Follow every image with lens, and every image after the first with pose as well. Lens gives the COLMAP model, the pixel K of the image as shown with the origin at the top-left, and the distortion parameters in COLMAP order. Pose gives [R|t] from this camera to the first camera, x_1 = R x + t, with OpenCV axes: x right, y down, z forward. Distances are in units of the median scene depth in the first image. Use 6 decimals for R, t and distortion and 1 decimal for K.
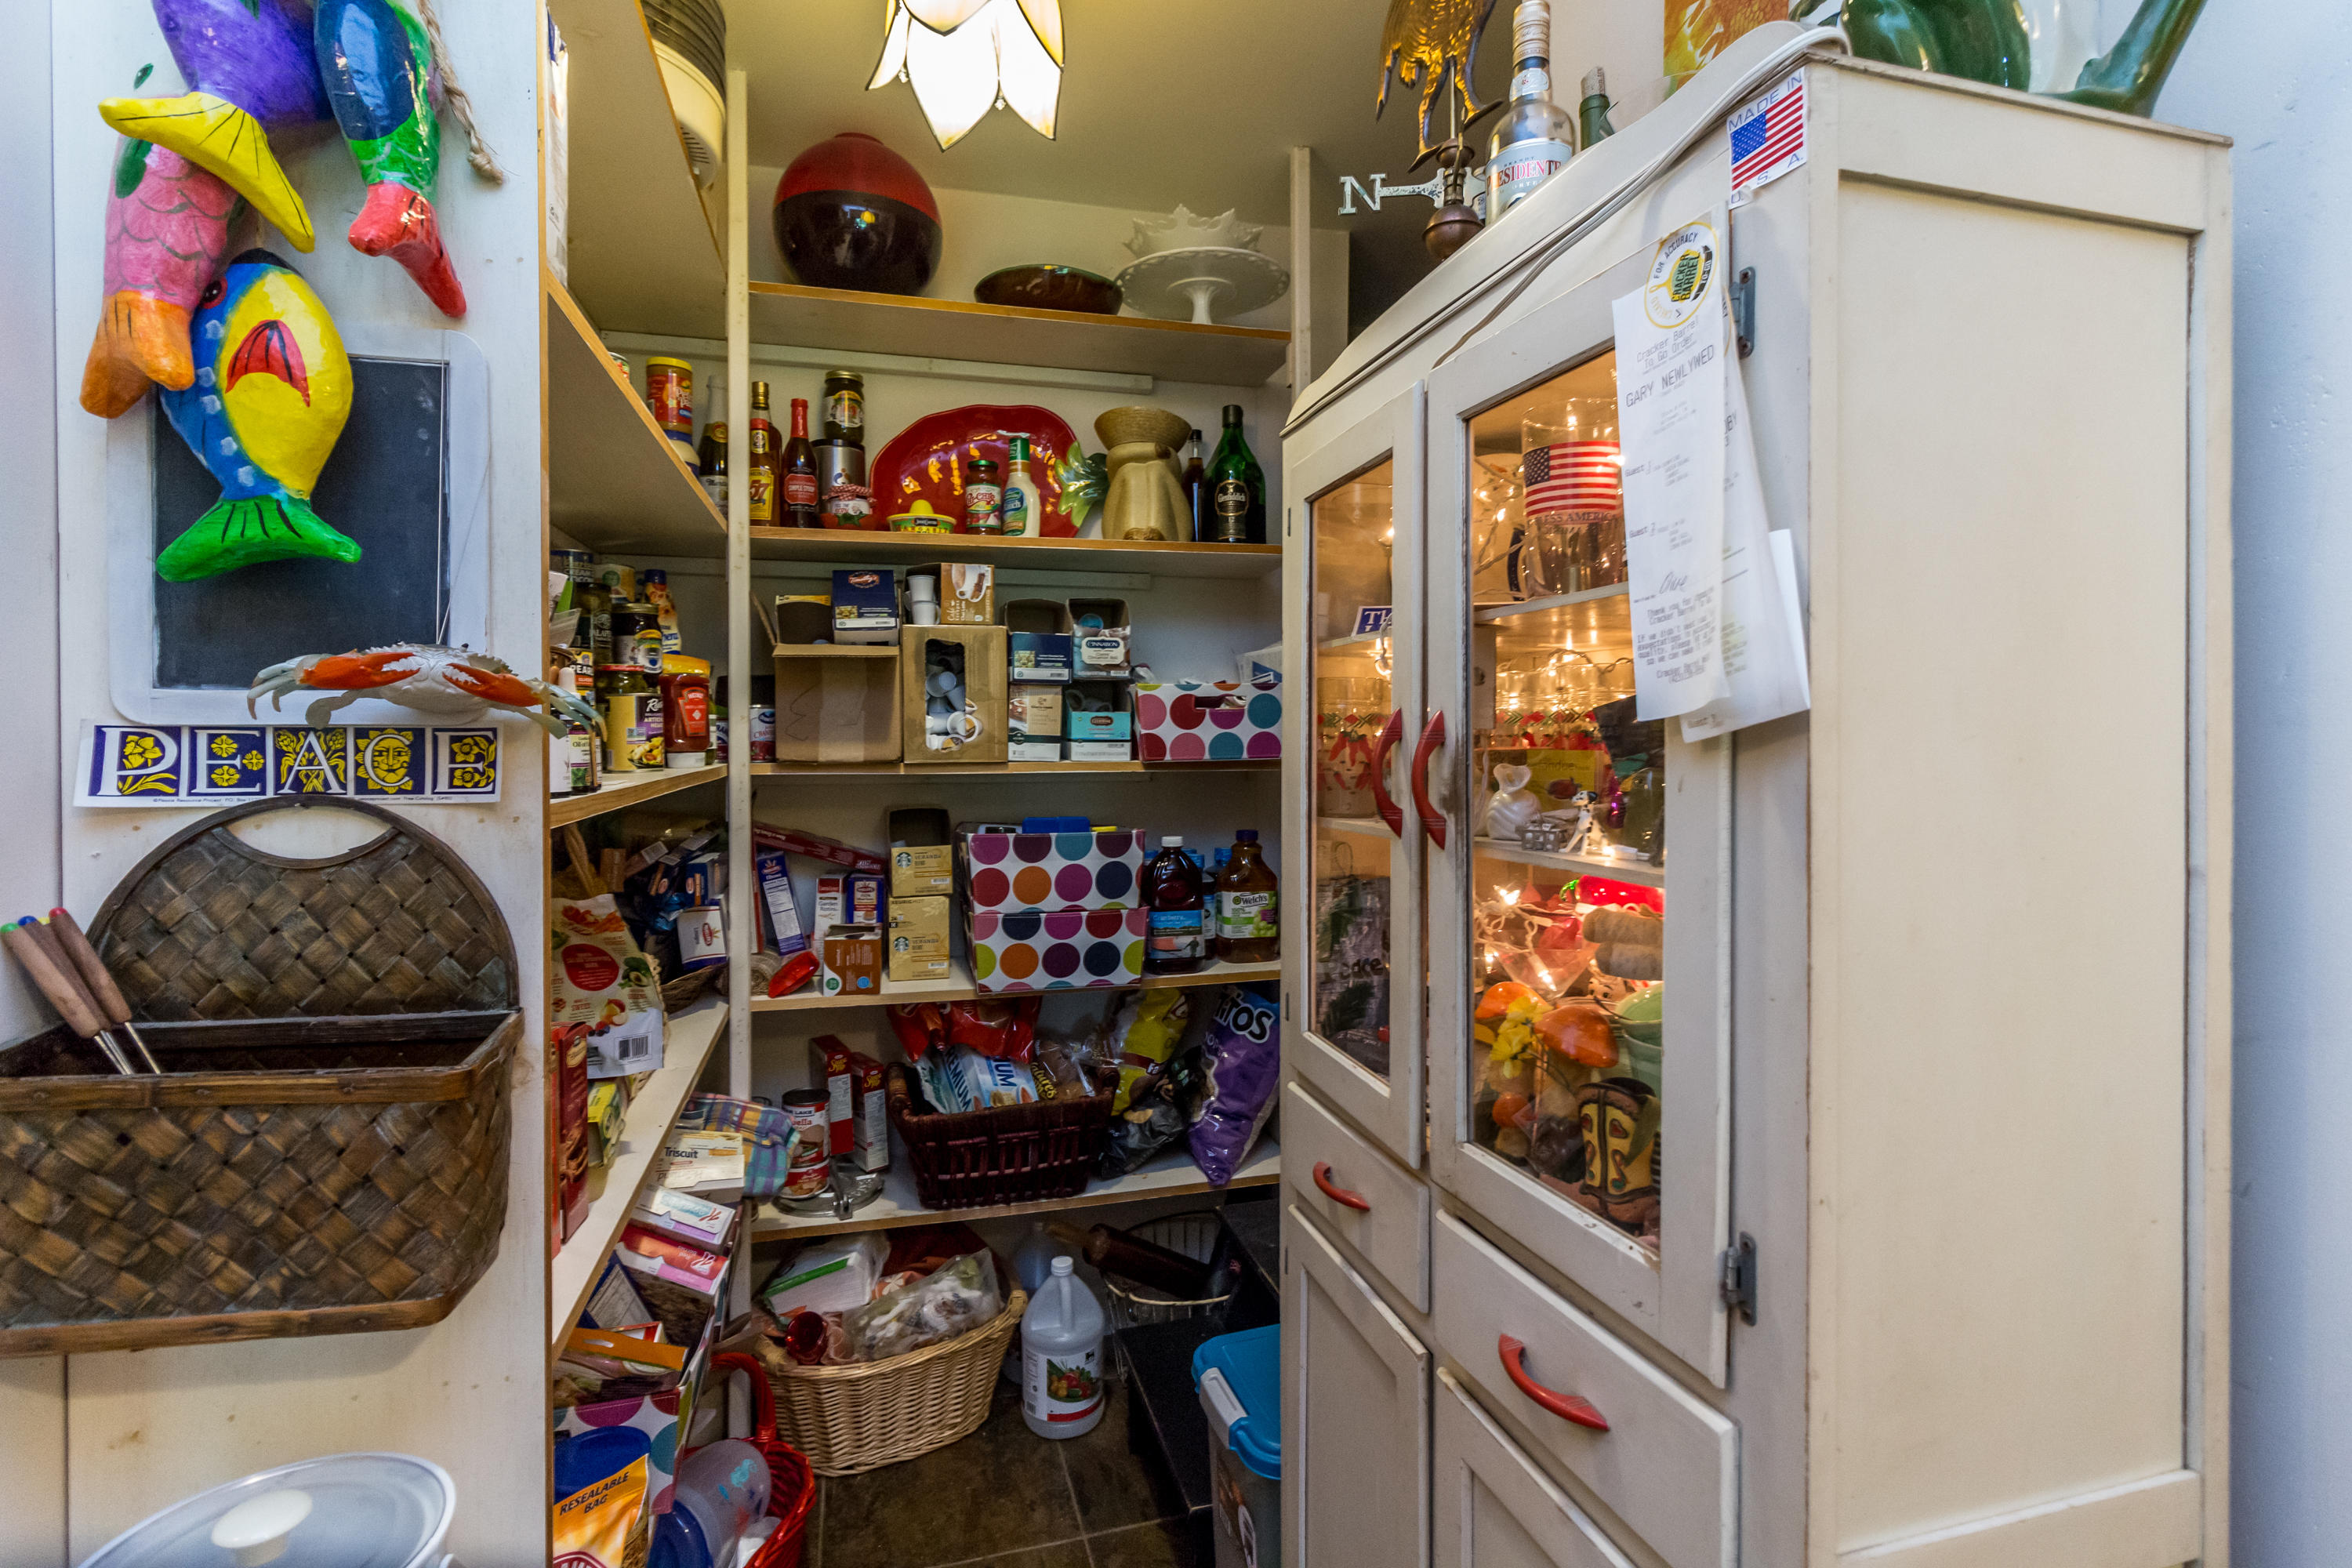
lens RADIAL K [[1096.6, 0, 1145.7], [0, 1096.6, 744.1], [0, 0, 1]] dist [0.000684, 0.000203]
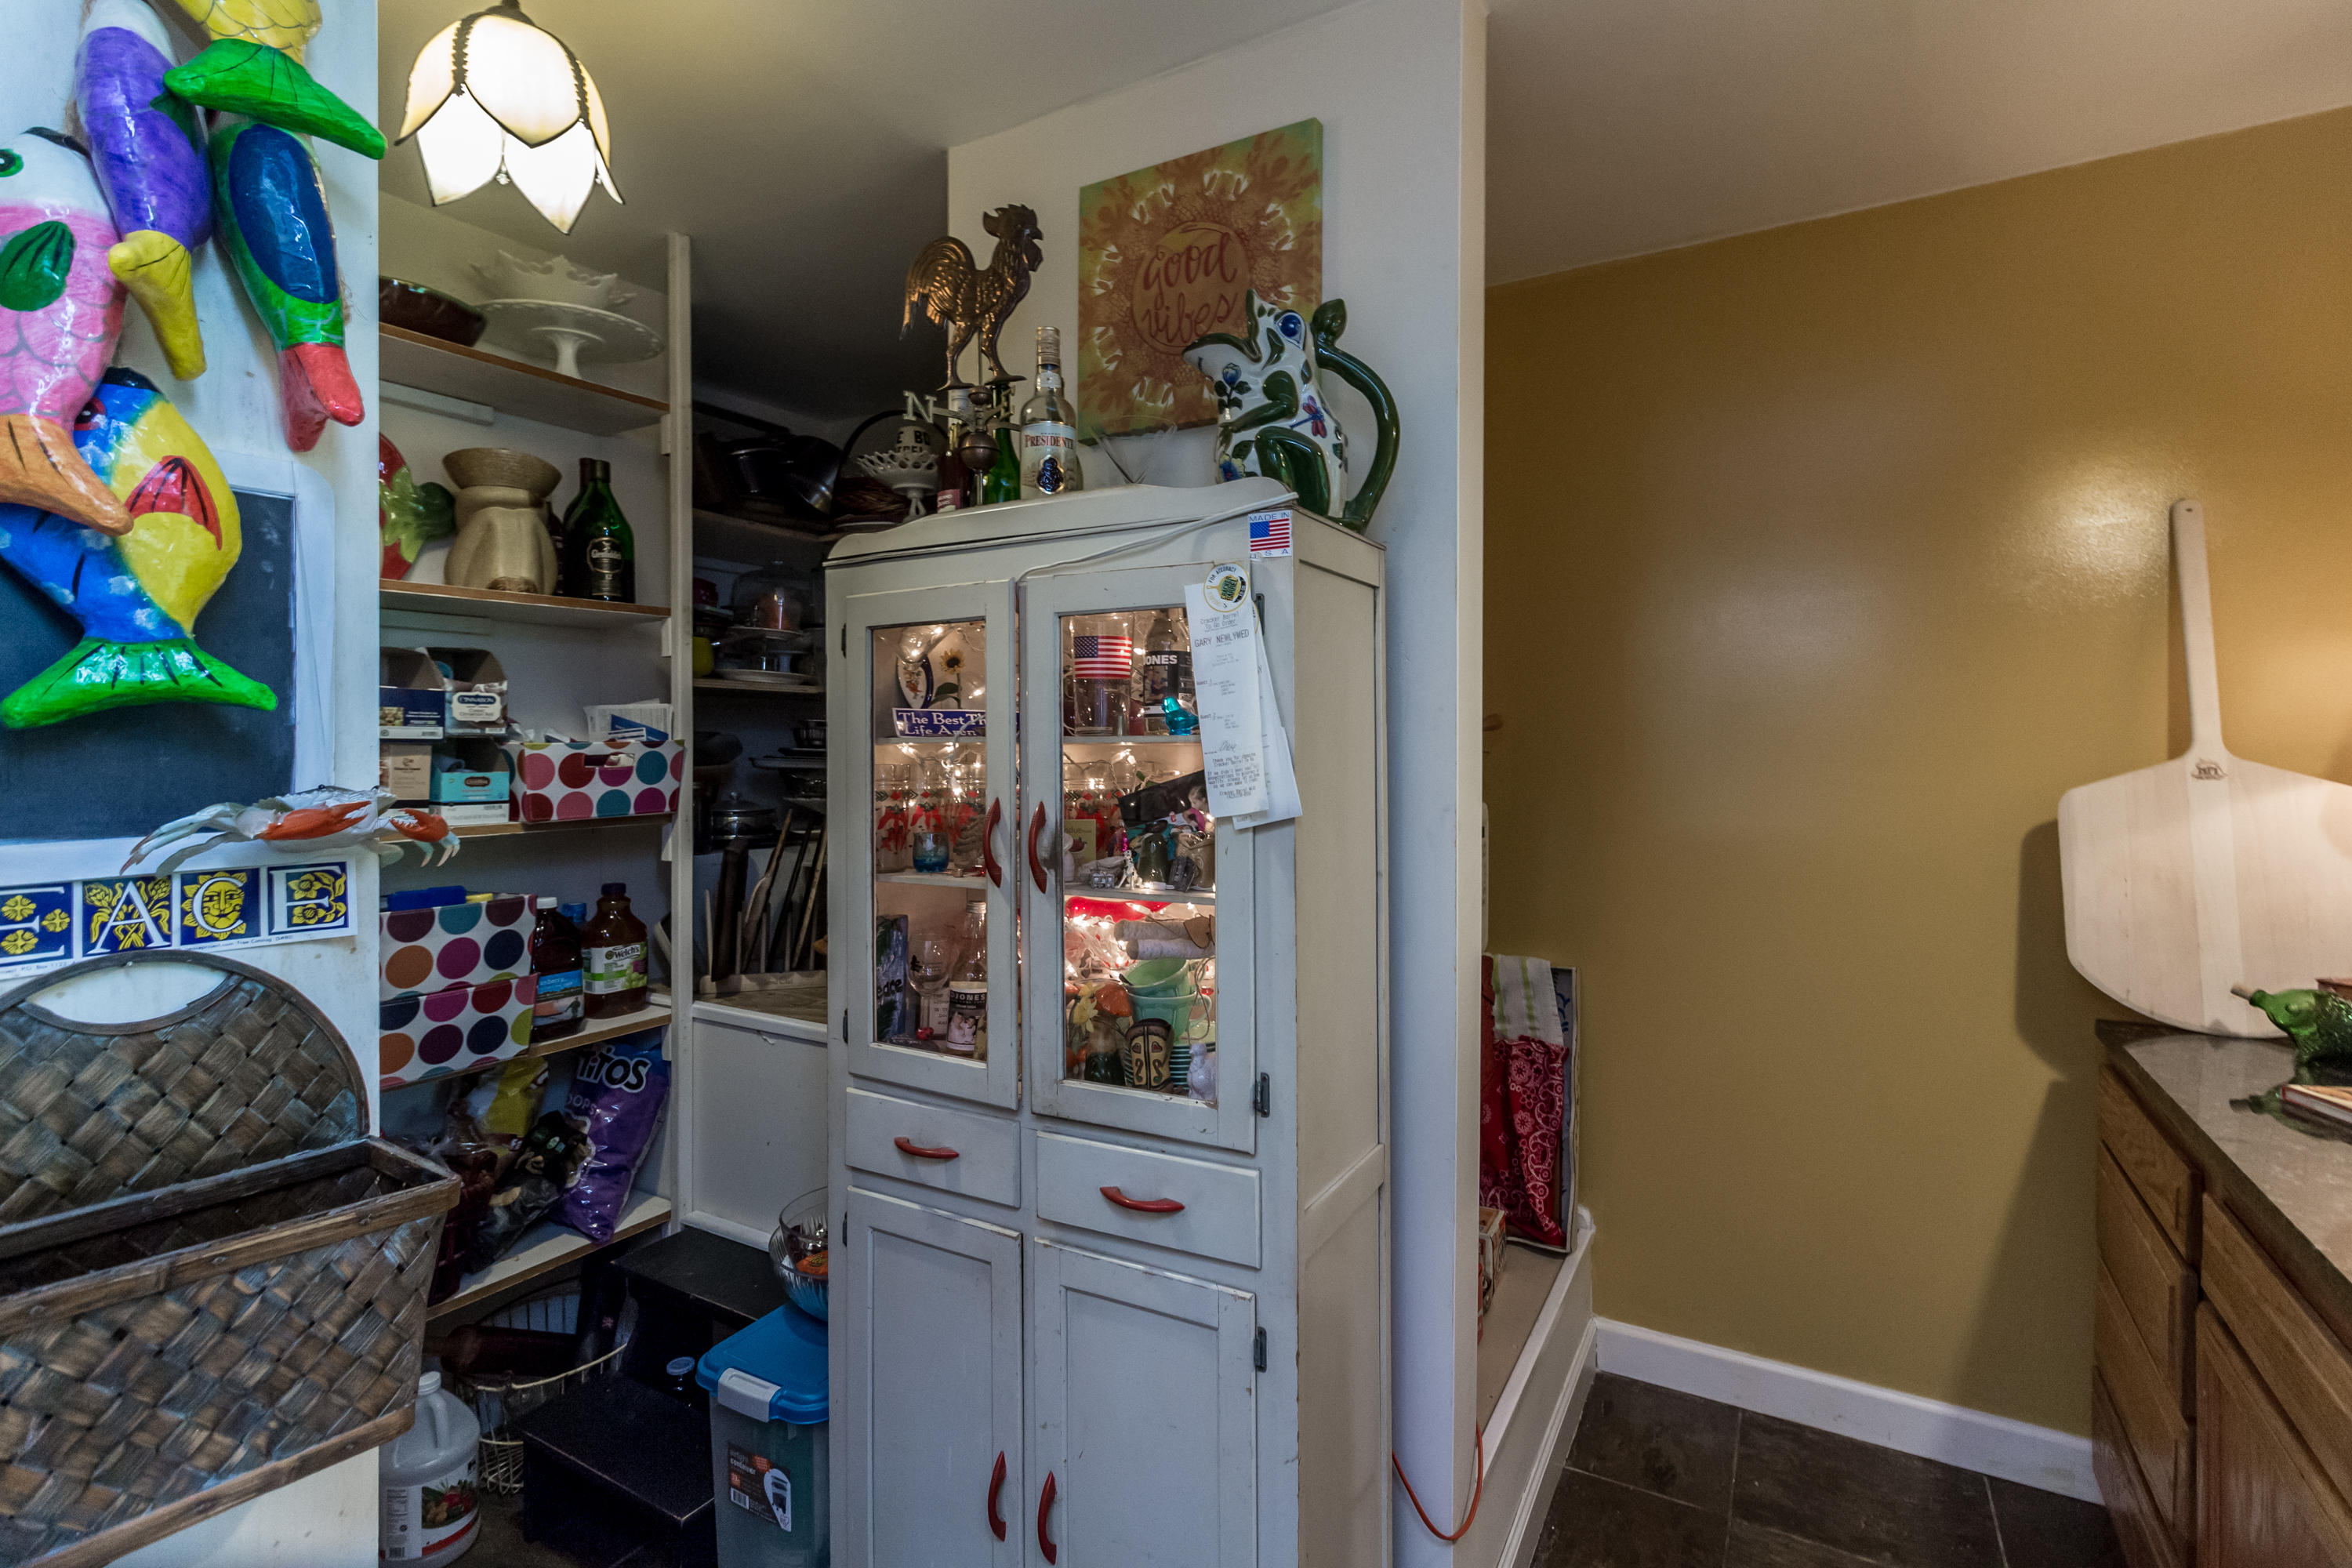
lens RADIAL K [[1096.6, 0, 1187.5], [0, 1096.6, 750.3], [0, 0, 1]] dist [0.000684, 0.000203]
pose [[0.709908, -0.002188, 0.704291, -0.750841], [0.008735, 0.999946, -0.005698, -0.104450], [-0.704240, 0.010197, 0.709888, -0.261650]]
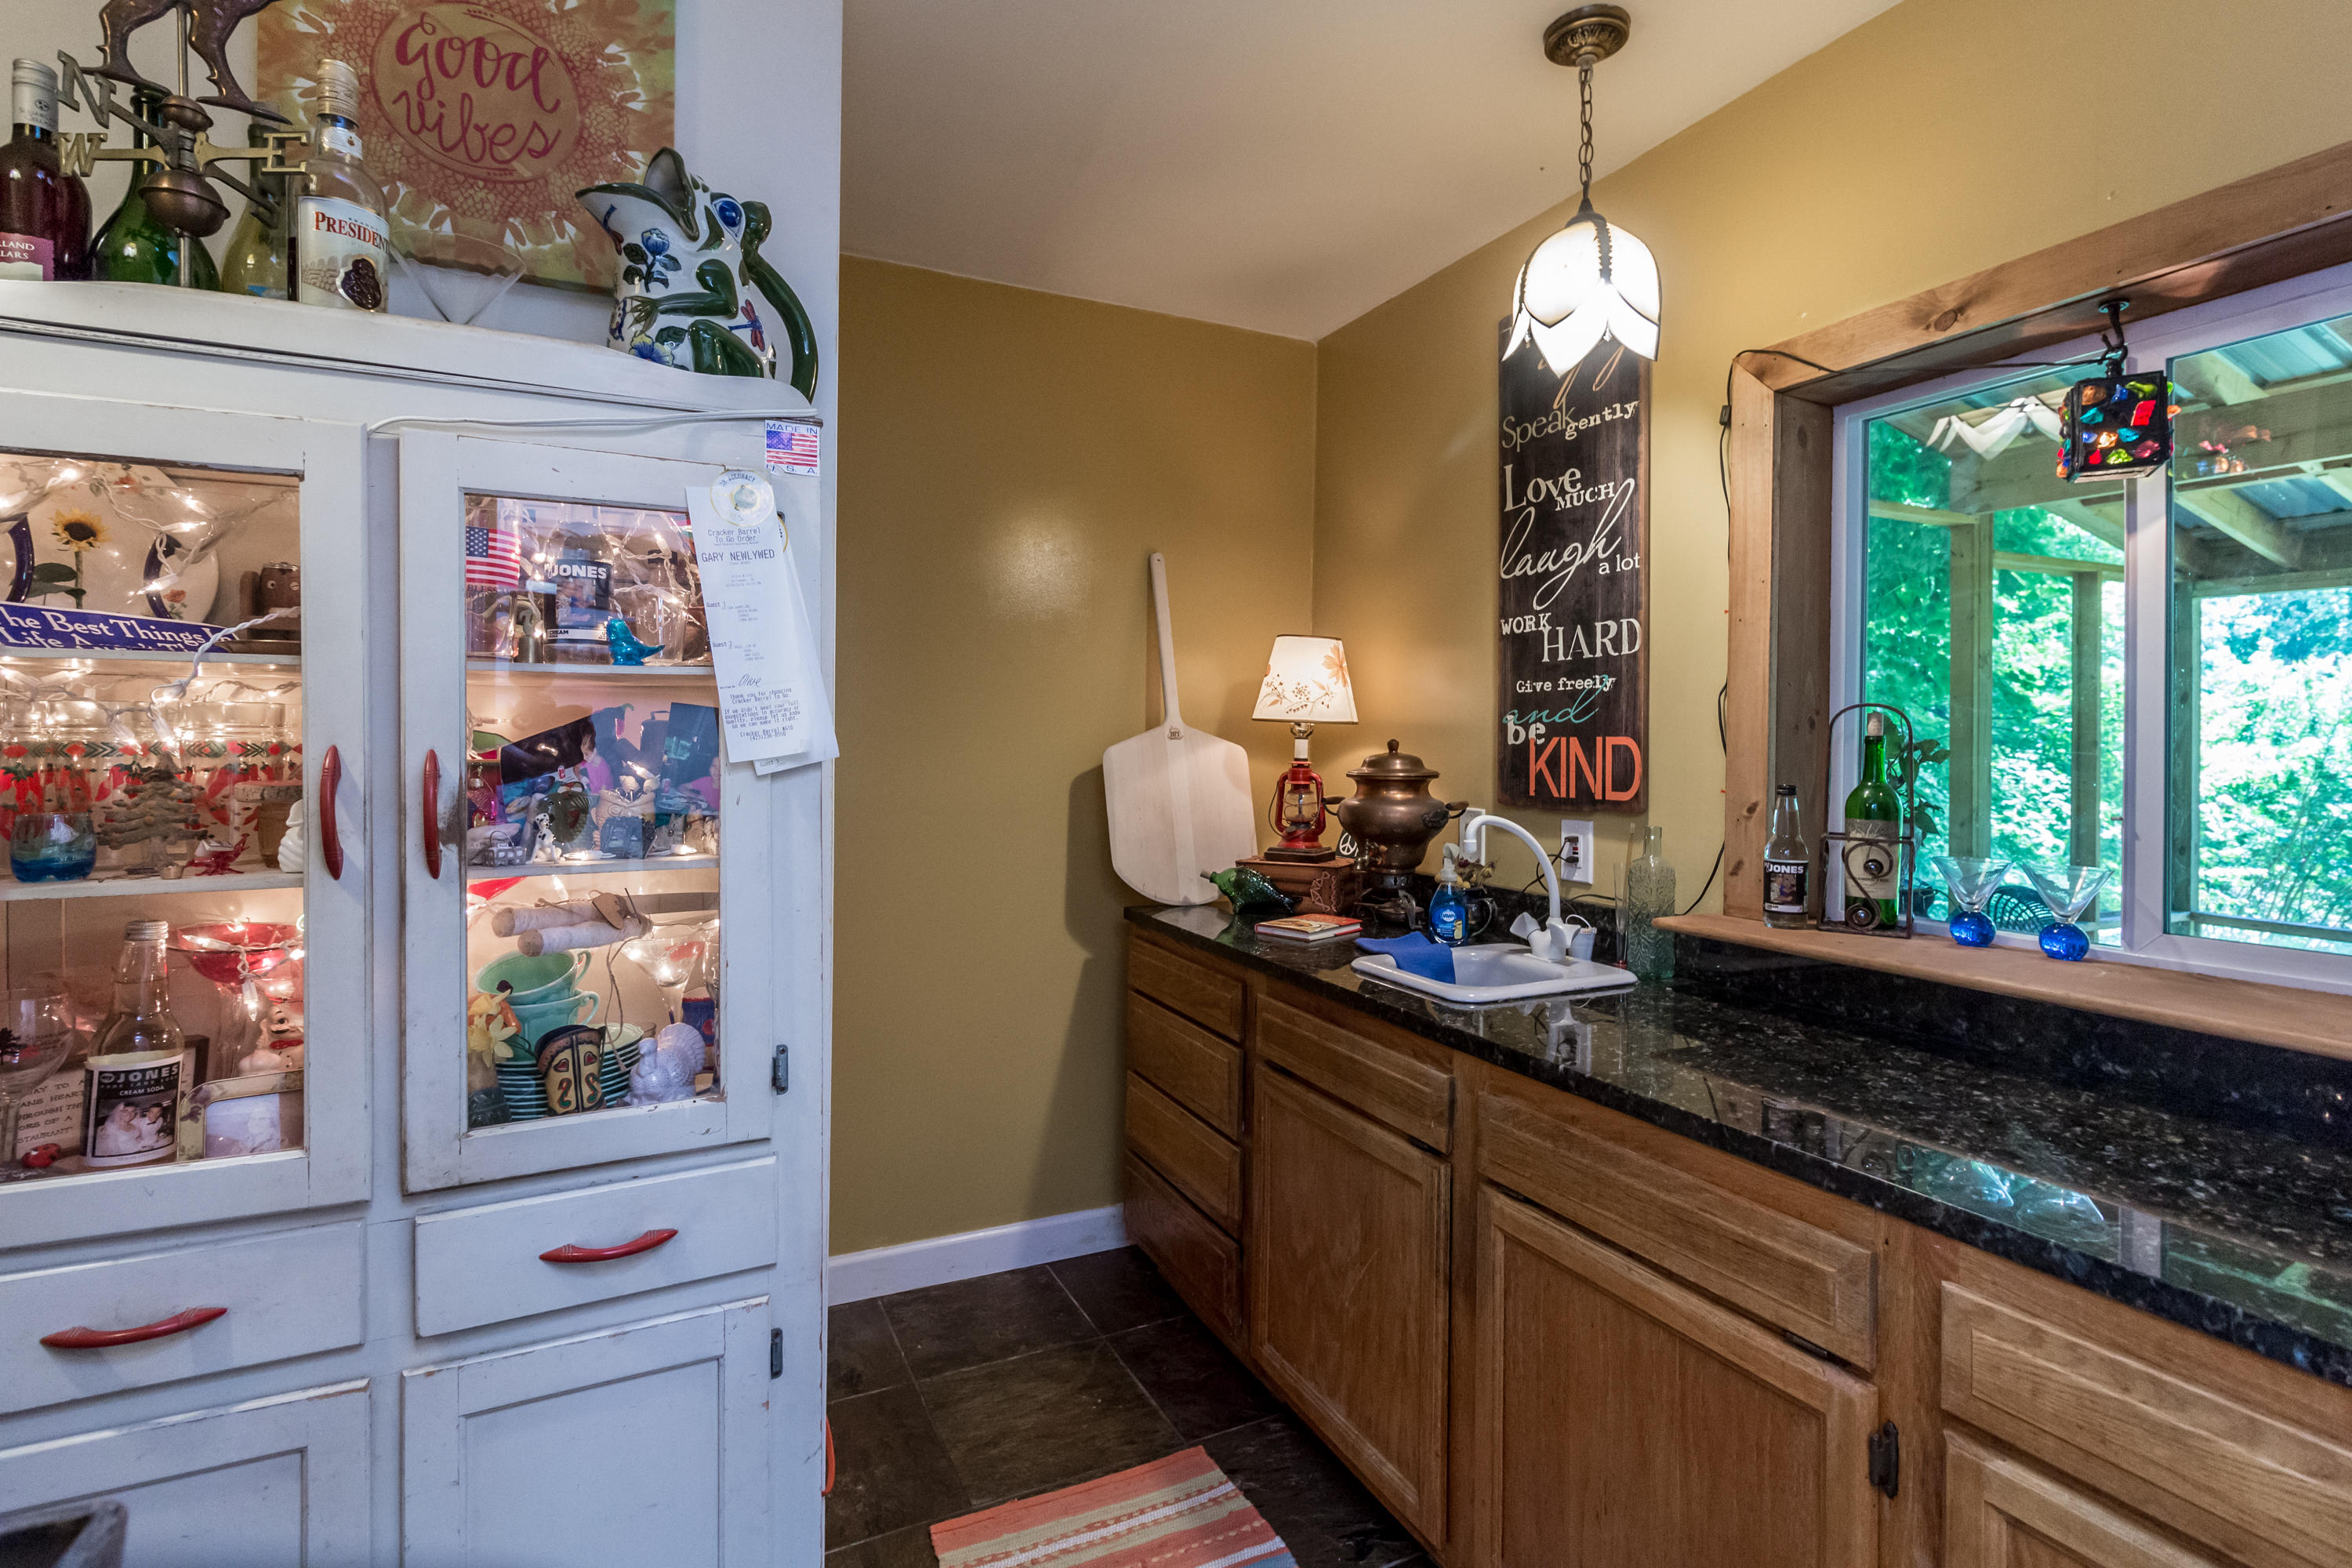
lens RADIAL K [[1096.6, 0, 1136.7], [0, 1096.6, 744.2], [0, 0, 1]] dist [0.000684, 0.000203]
pose [[-0.159032, -0.006879, 0.987249, -1.033933], [0.003000, 0.999968, 0.007451, -0.048190], [-0.987269, 0.004146, -0.159007, 0.546850]]
